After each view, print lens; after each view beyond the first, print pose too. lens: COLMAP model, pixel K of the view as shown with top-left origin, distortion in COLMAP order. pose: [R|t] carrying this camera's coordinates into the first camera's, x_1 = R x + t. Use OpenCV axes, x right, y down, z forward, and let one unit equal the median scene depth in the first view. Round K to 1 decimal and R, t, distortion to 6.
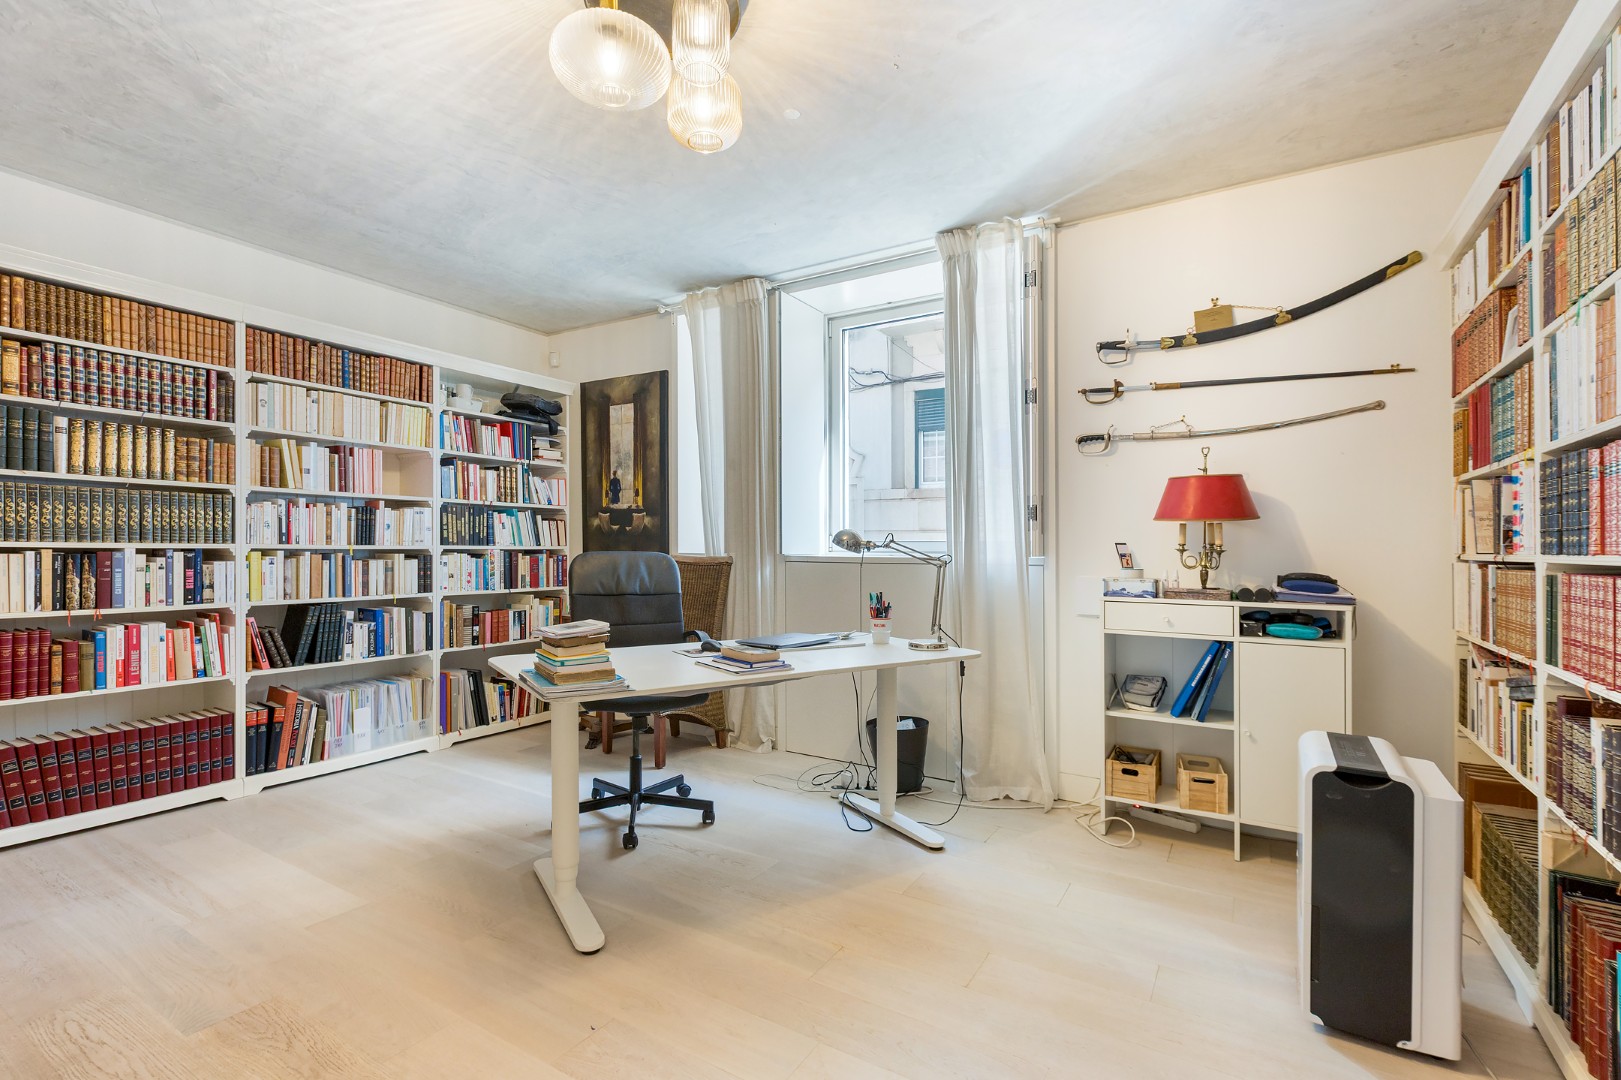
lens RADIAL K [[713.2, 0, 810.5], [0, 713.2, 540.0], [0, 0, 1]] dist [0.000060, 0.000021]
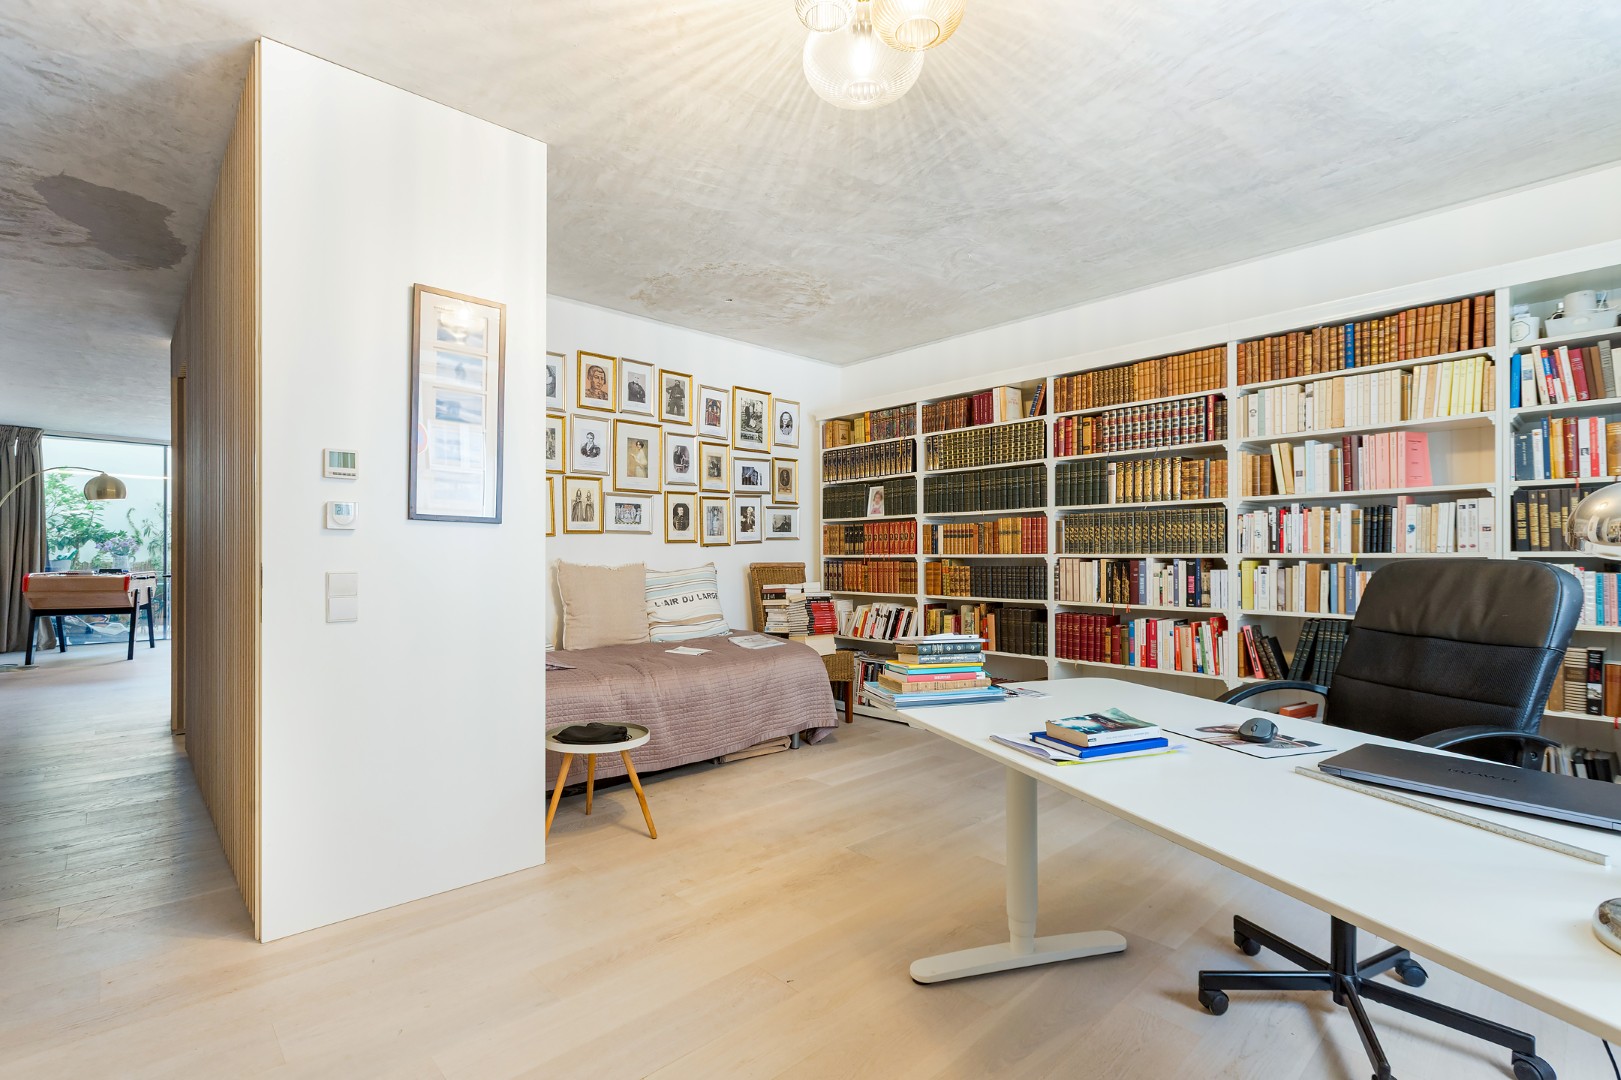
lens RADIAL K [[748.0, 0, 805.8], [0, 748.0, 558.7], [0, 0, 1]] dist [0.001629, 0.000153]
pose [[-0.258213, -0.004307, -0.966078, 0.415746], [0.013648, 0.999874, -0.008105, 0.013456], [0.965992, -0.015278, -0.258122, 0.665432]]
